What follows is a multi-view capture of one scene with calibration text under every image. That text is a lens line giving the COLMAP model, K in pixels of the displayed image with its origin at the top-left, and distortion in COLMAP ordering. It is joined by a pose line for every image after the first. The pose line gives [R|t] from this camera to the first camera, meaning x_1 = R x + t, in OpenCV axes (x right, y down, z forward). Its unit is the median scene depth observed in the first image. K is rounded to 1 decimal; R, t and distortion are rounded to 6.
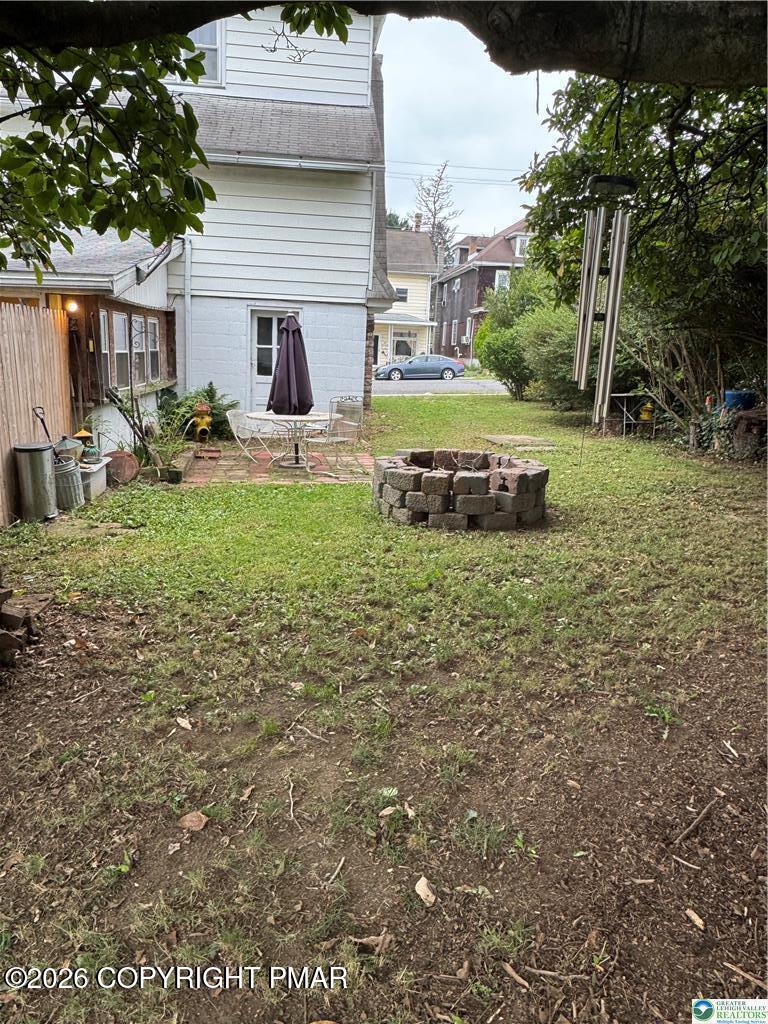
lens RADIAL K [[706.3, 0, 384.6], [0, 706.3, 513.6], [0, 0, 1]] dist [0.001491, -0.000204]
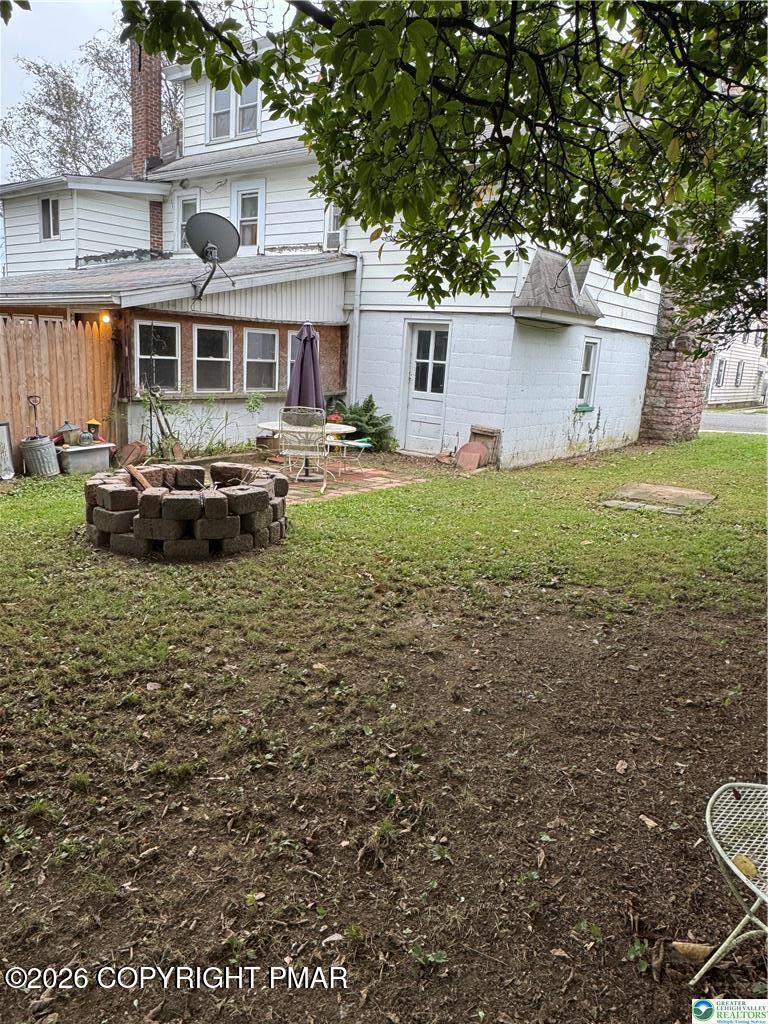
lens RADIAL K [[706.3, 0, 384.1], [0, 706.3, 513.3], [0, 0, 1]] dist [0.001491, -0.000204]
pose [[0.710381, 0.161340, -0.685075, 0.496380], [-0.185235, 0.981913, 0.039170, -0.062215], [0.679004, 0.099074, 0.727419, 0.291574]]
